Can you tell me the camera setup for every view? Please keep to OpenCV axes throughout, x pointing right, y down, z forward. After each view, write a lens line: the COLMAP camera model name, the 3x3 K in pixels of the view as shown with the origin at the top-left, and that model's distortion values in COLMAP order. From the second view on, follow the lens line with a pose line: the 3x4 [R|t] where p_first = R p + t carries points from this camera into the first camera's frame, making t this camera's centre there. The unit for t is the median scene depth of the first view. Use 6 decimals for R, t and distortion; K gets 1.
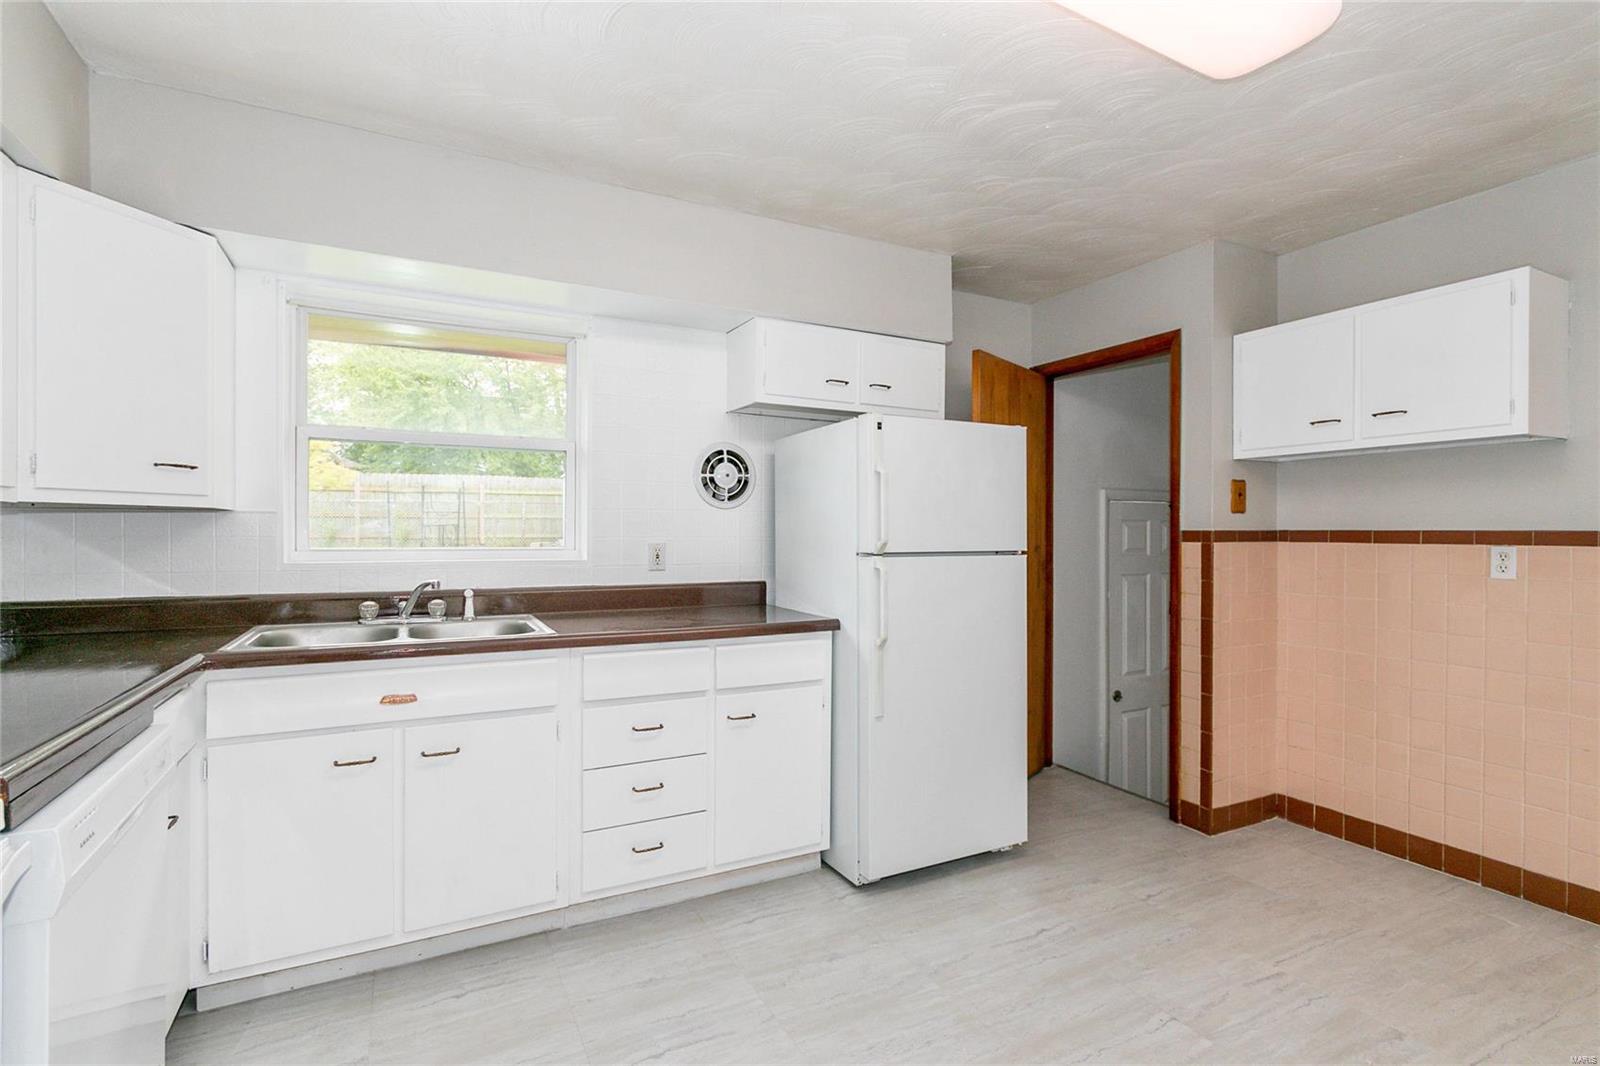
lens RADIAL K [[747.9, 0, 800.0], [0, 747.9, 533.0], [0, 0, 1]] dist [0.004264, 0.000738]
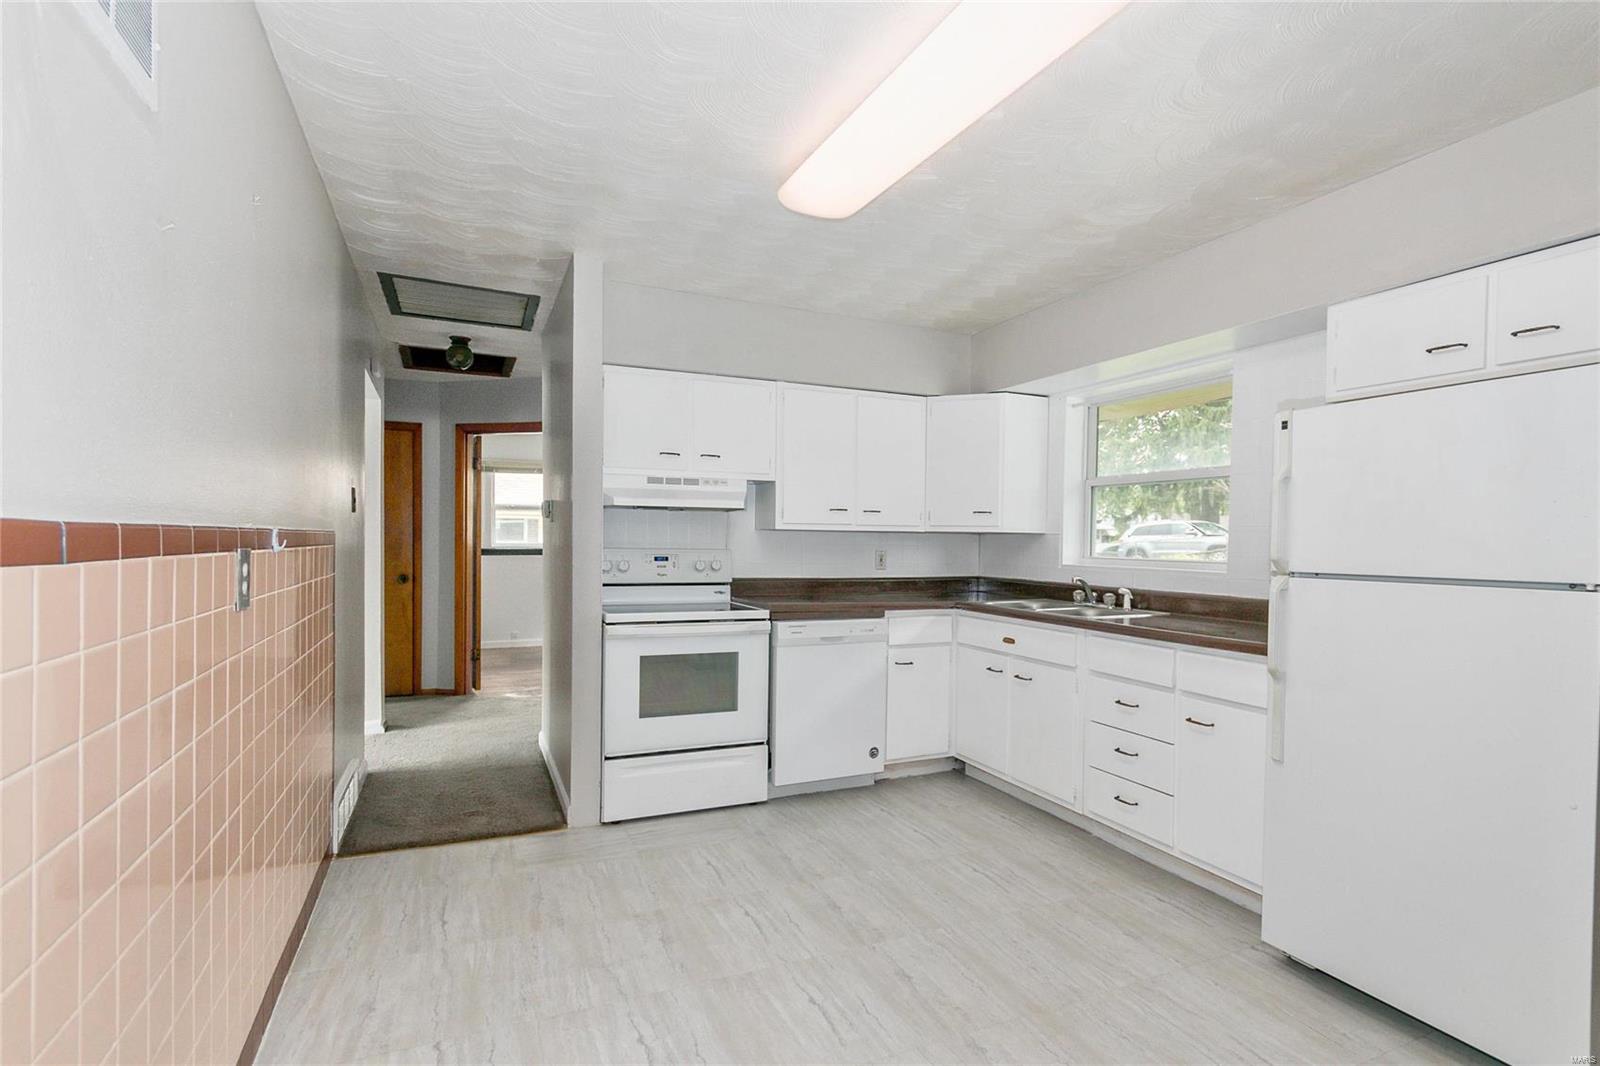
lens RADIAL K [[768.1, 0, 795.7], [0, 768.1, 543.0], [0, 0, 1]] dist [0.001257, 0.000110]
pose [[-0.069056, -0.001295, -0.997612, 1.065981], [-0.015201, 0.999884, -0.000246, 0.001815], [0.997497, 0.015147, -0.069067, 0.517070]]
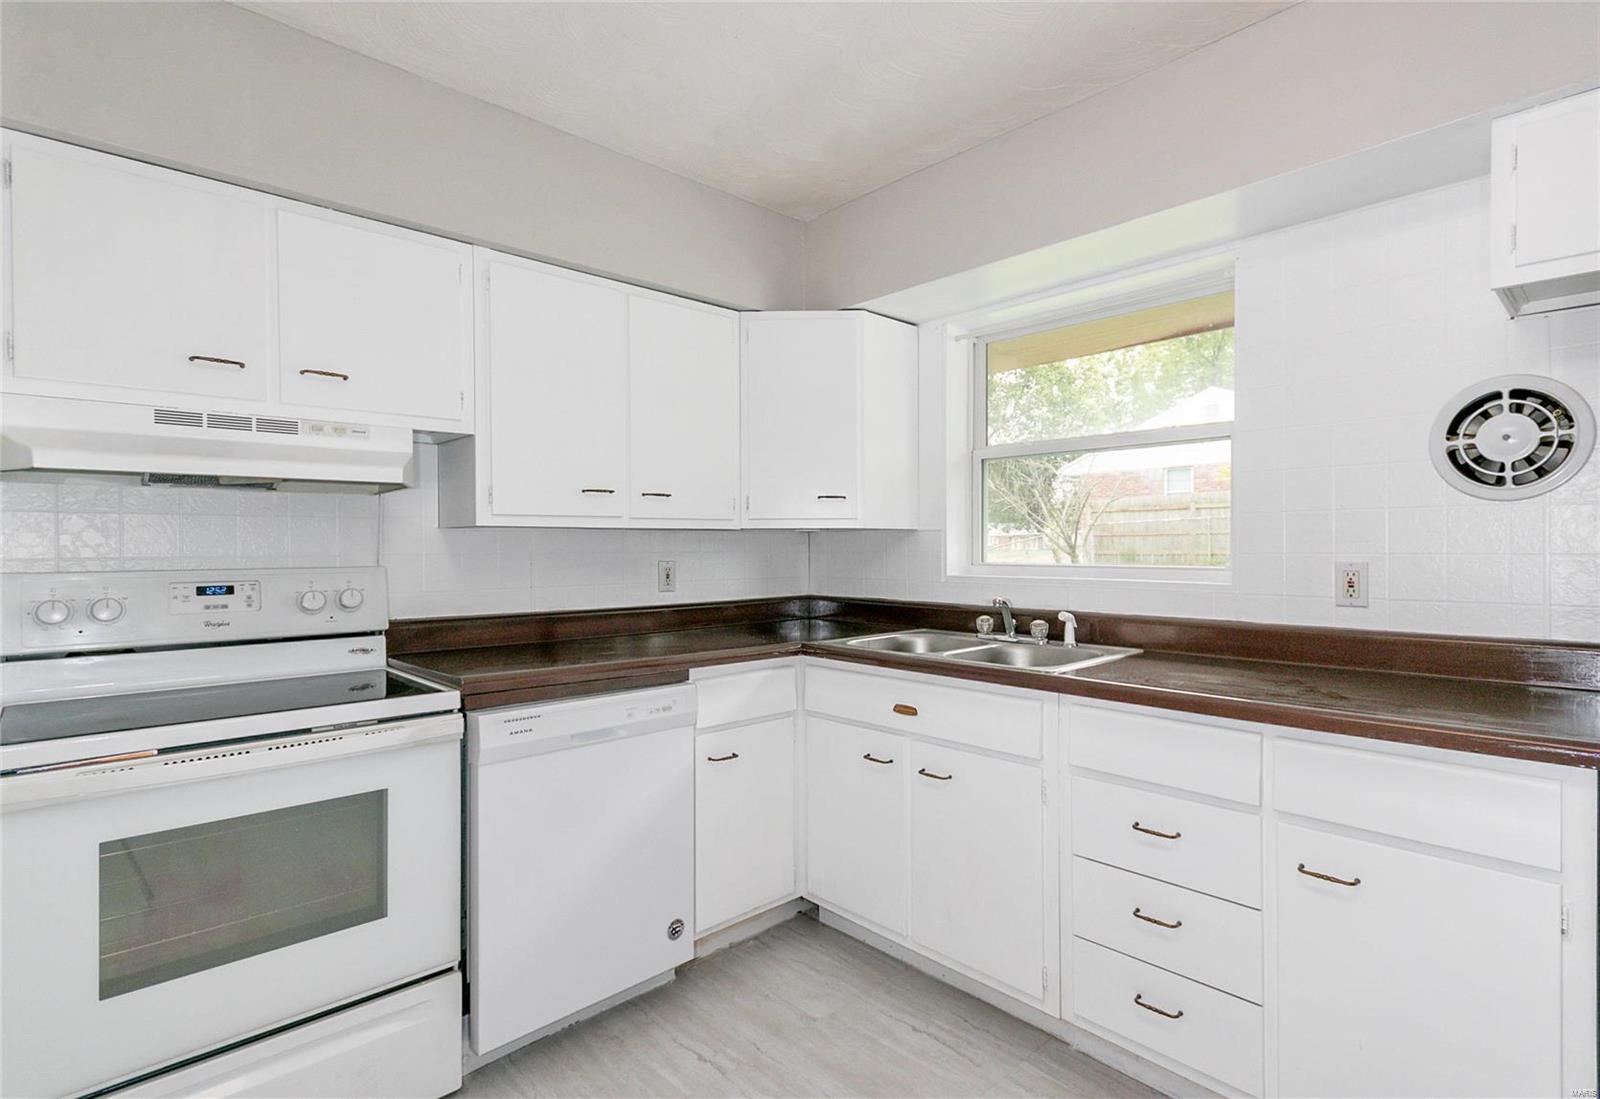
lens RADIAL K [[809.1, 0, 817.3], [0, 809.1, 545.2], [0, 0, 1]] dist [0.003473, 0.001301]
pose [[0.272267, -0.006257, -0.962201, 0.415838], [0.004226, 0.999977, -0.005307, 0.000761], [0.962212, -0.002622, 0.272287, 0.481799]]
